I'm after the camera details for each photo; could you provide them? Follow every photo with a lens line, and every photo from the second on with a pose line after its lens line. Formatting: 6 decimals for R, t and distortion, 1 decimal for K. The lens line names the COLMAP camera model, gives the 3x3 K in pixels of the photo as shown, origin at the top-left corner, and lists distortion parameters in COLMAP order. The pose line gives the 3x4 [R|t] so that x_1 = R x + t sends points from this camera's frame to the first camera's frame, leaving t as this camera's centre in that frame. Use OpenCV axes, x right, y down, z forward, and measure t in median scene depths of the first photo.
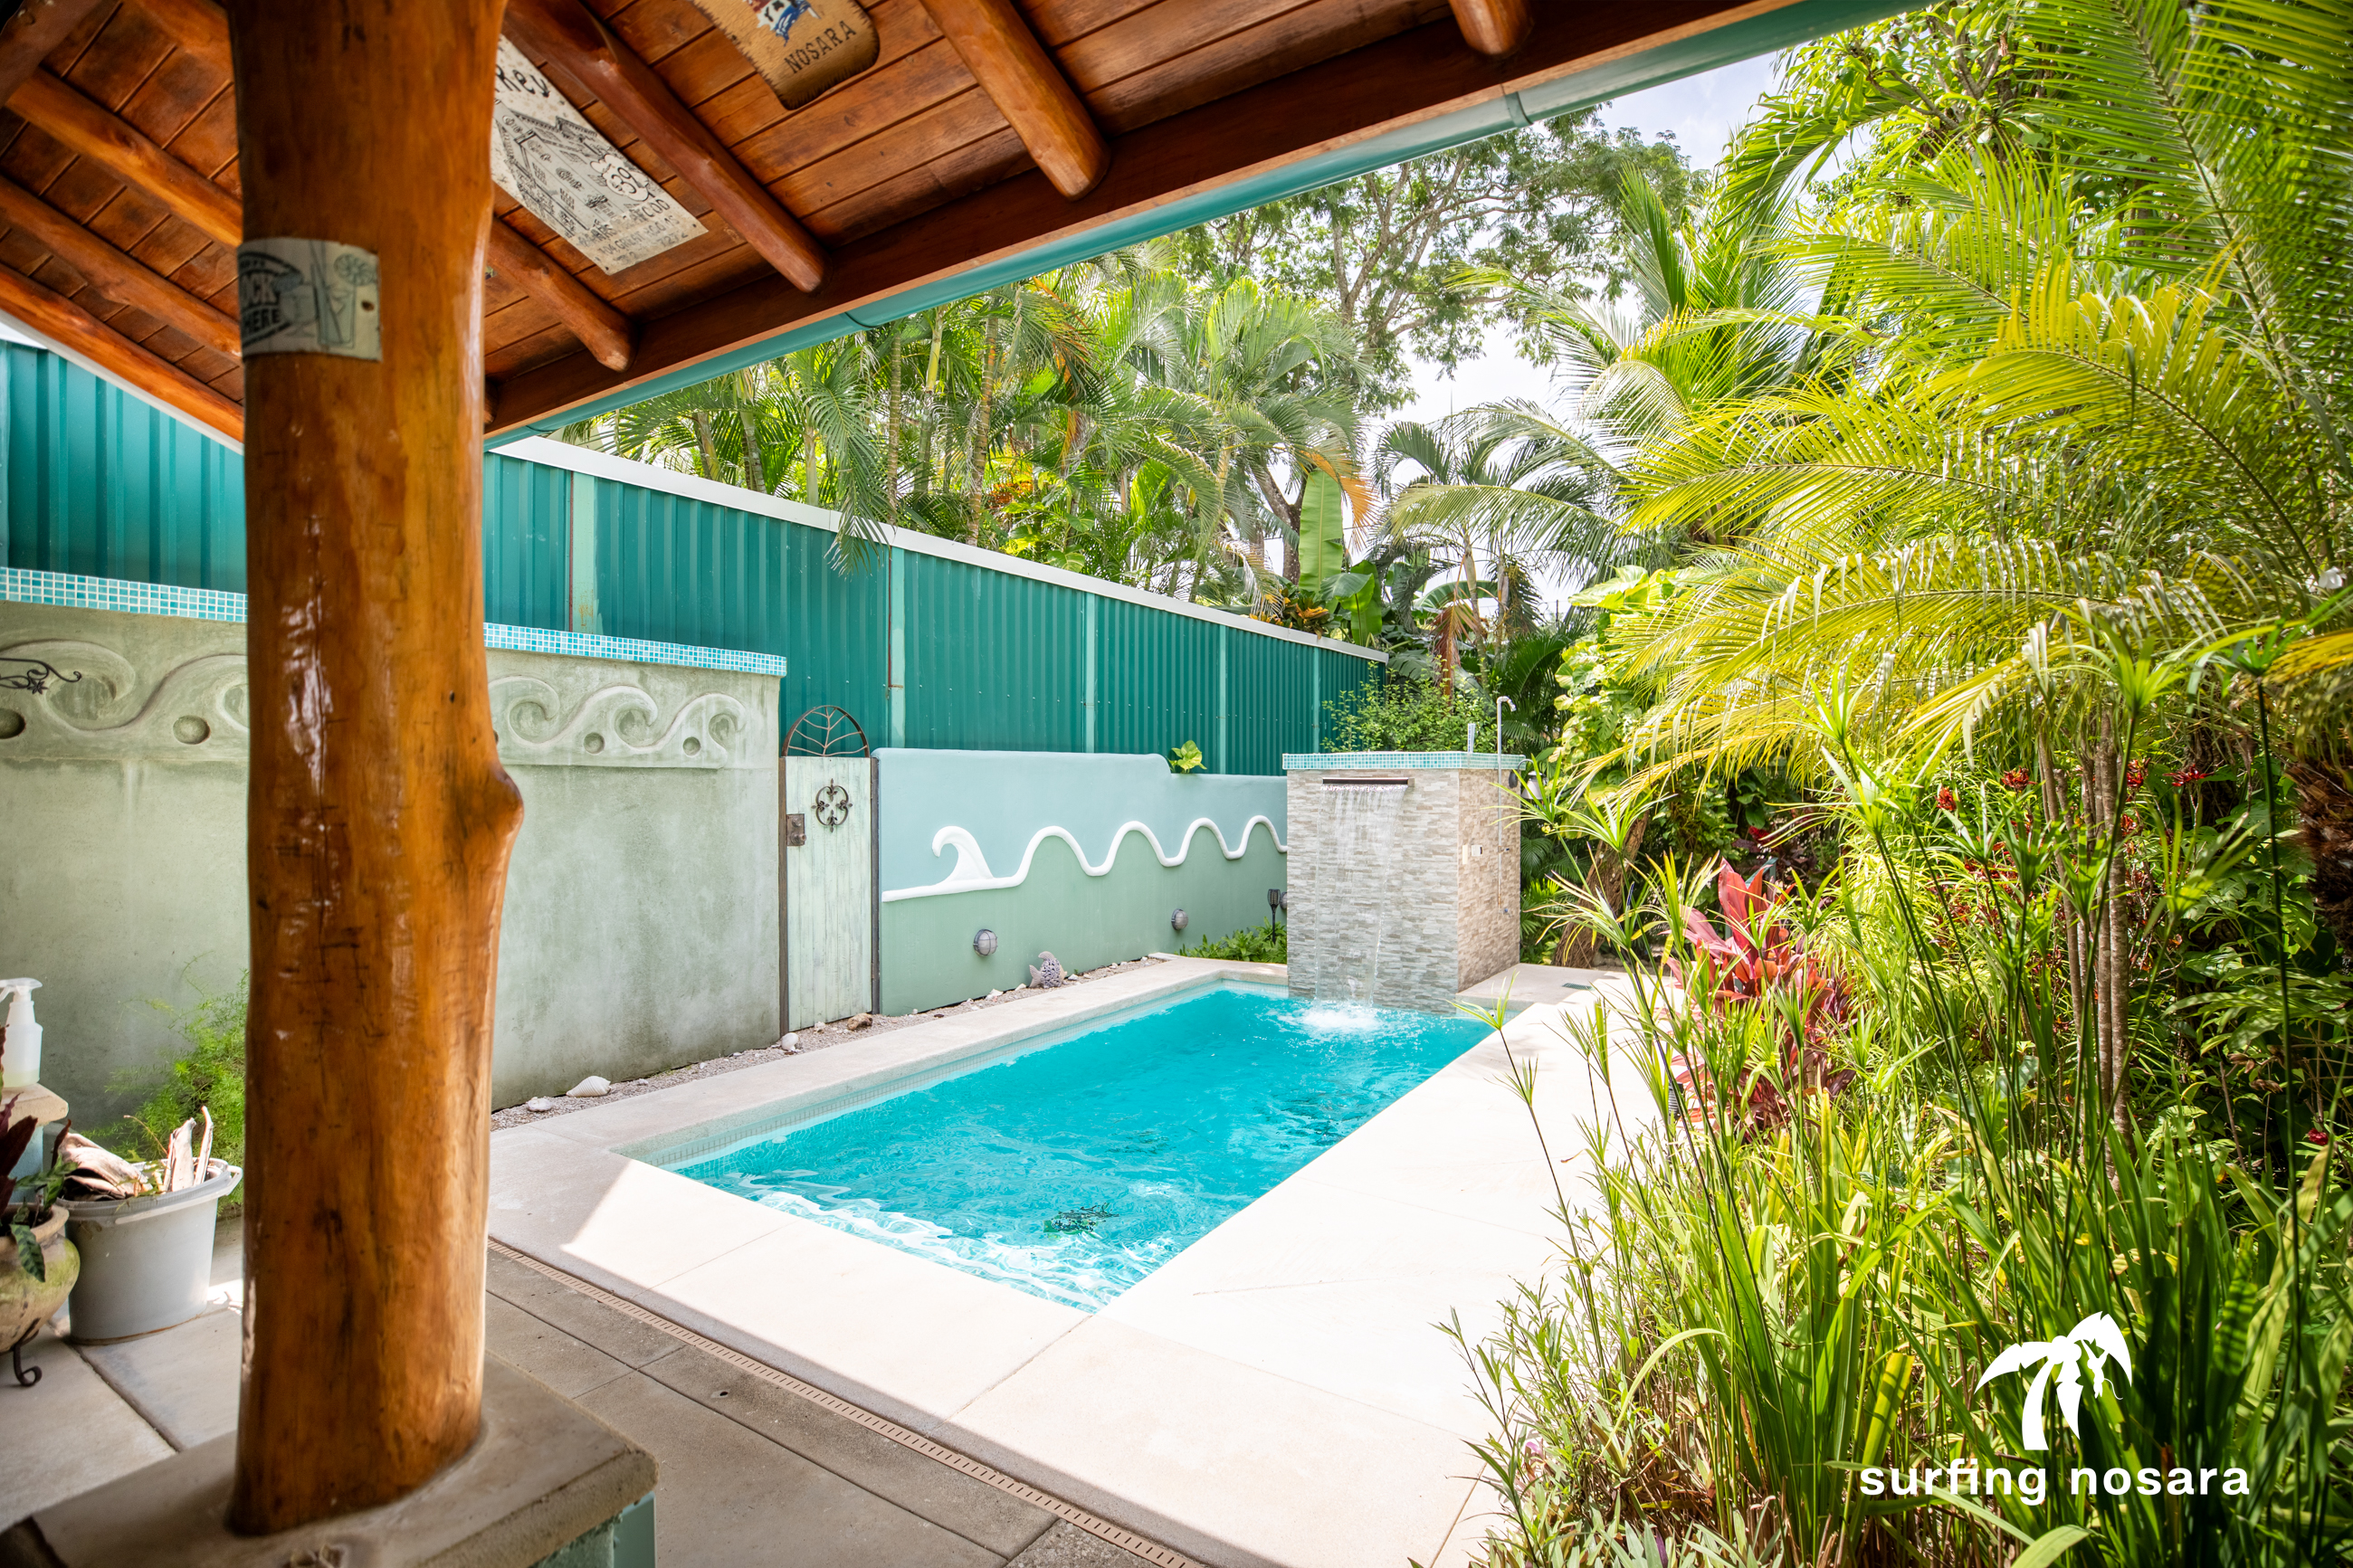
lens RADIAL K [[1079.3, 0, 1185.4], [0, 1079.3, 781.4], [0, 0, 1]] dist [-0.039236, 0.011659]
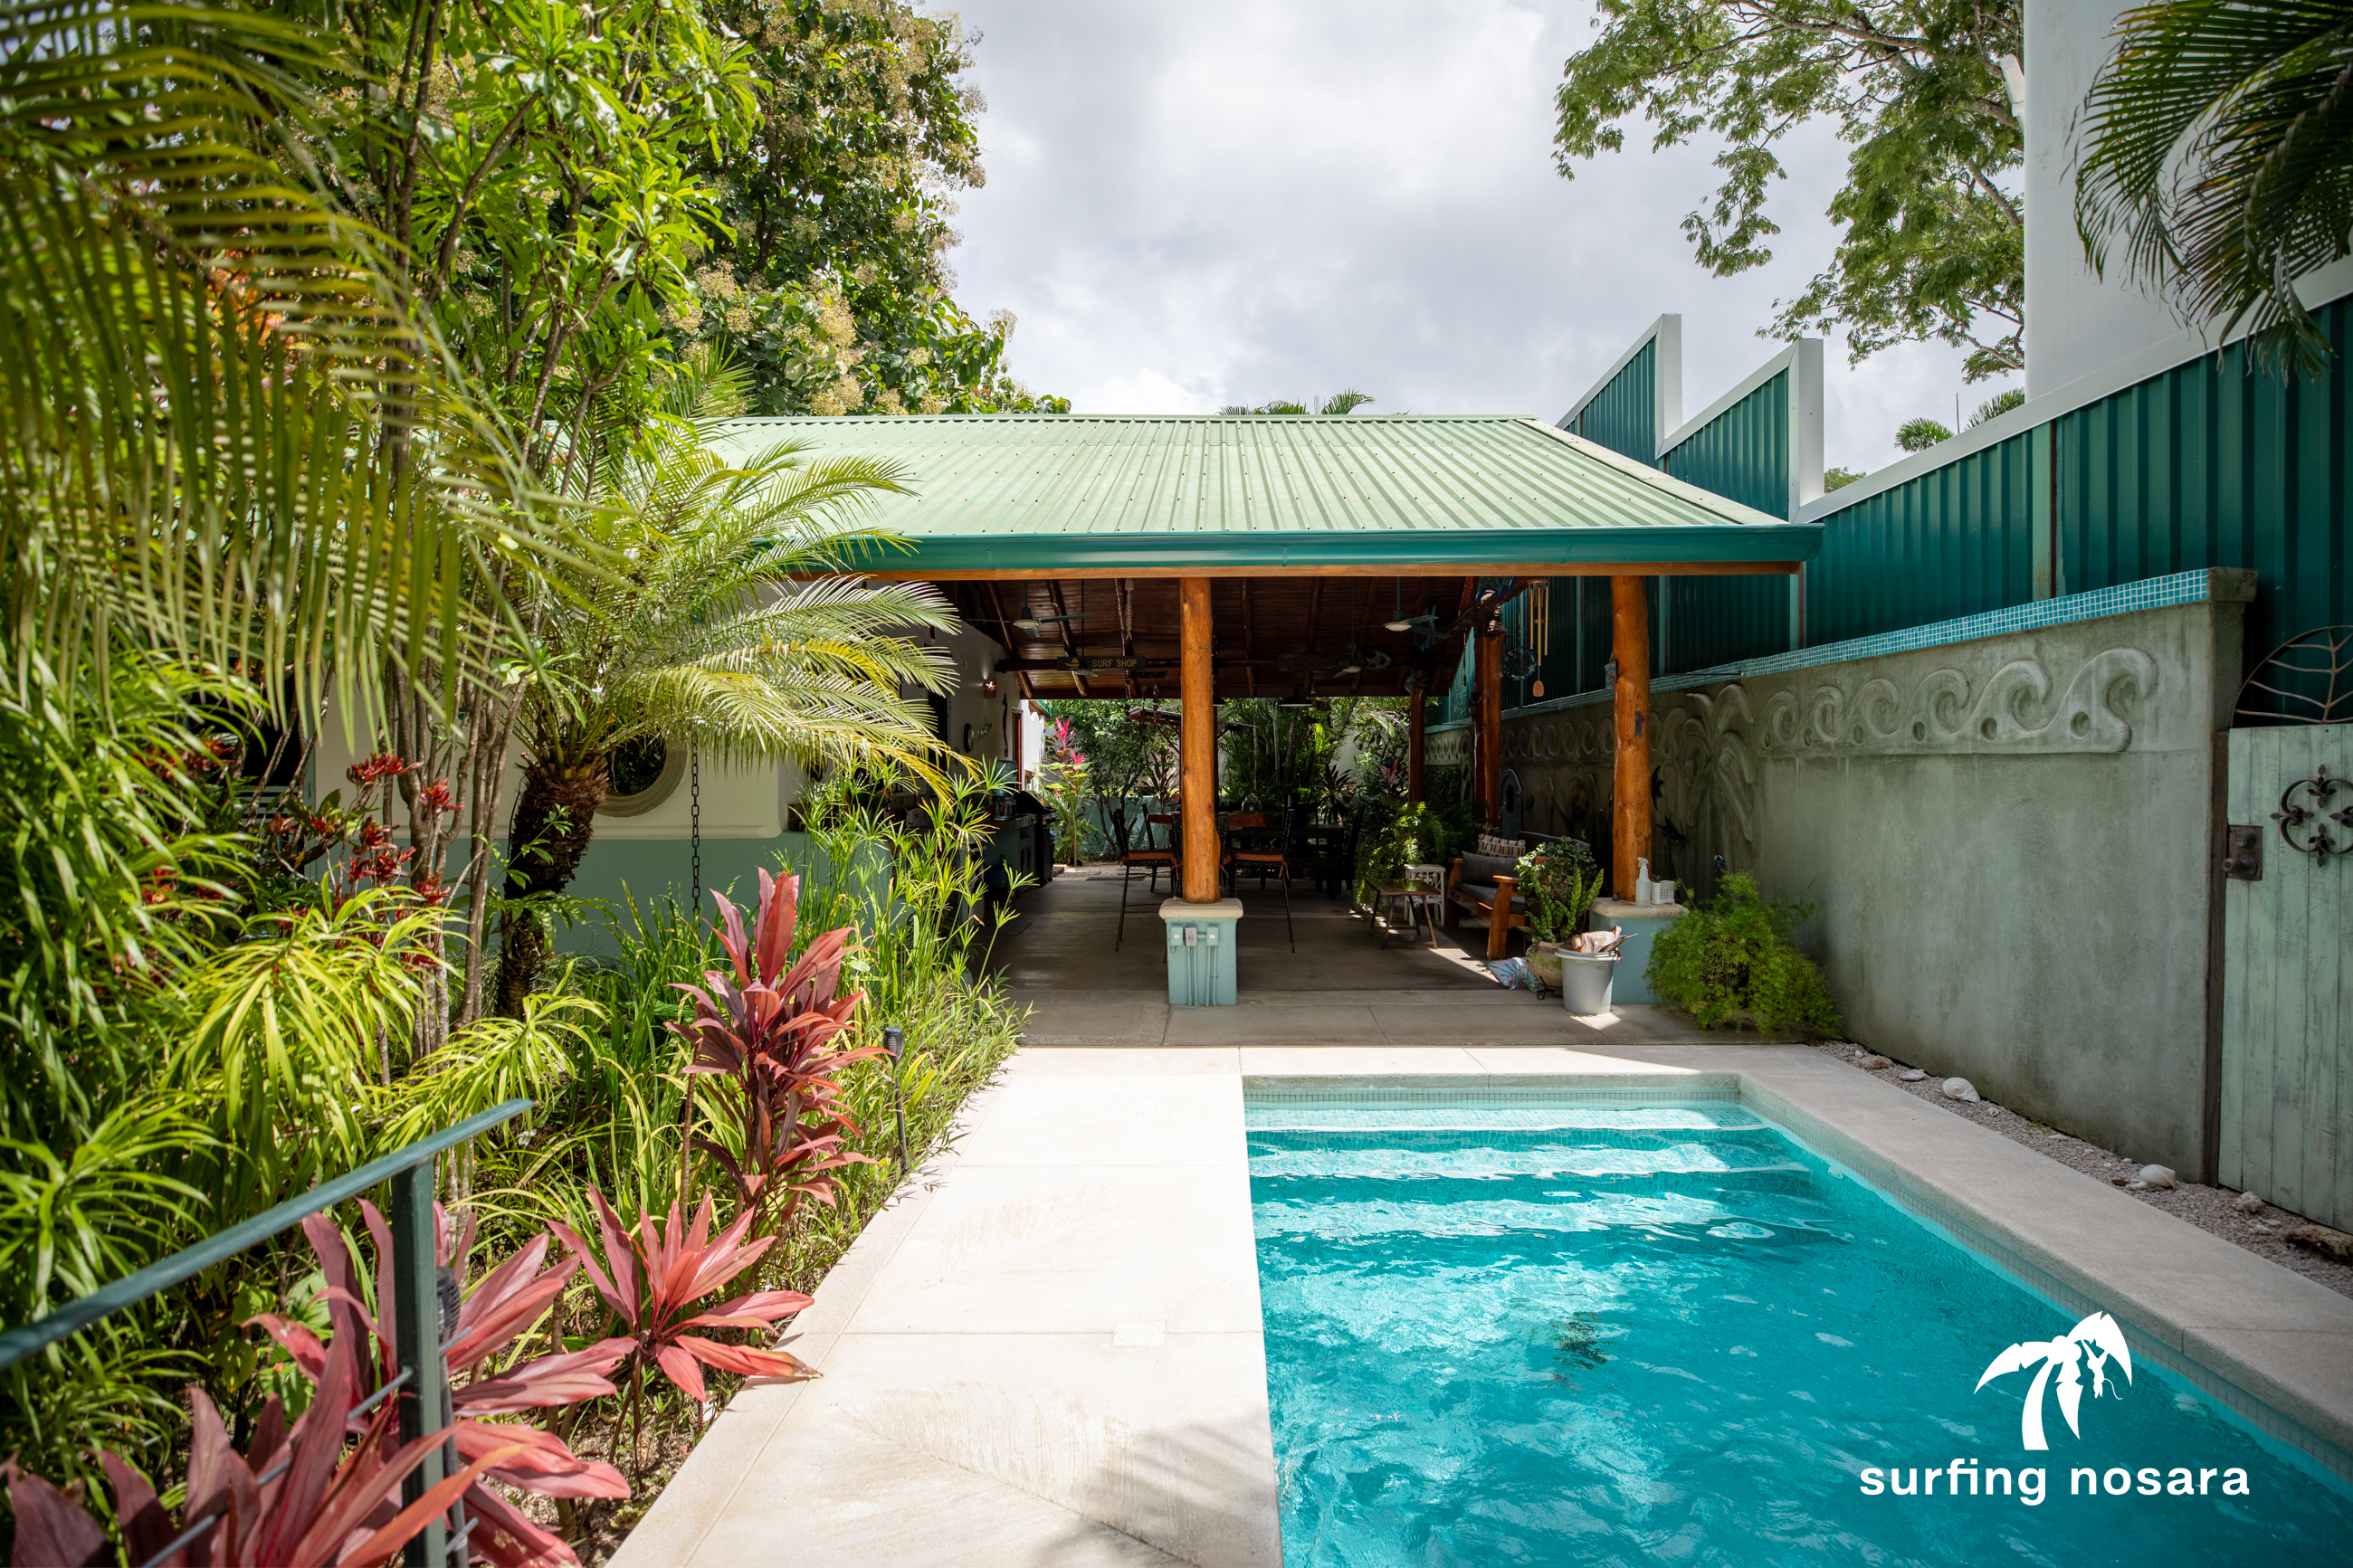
lens RADIAL K [[1079.3, 0, 1169.6], [0, 1079.3, 793.8], [0, 0, 1]] dist [-0.039236, 0.011659]
pose [[-0.868137, 0.012195, -0.496175, 0.444300], [0.001042, 0.999741, 0.022747, -0.000787], [0.496324, 0.019231, -0.867924, 1.232649]]
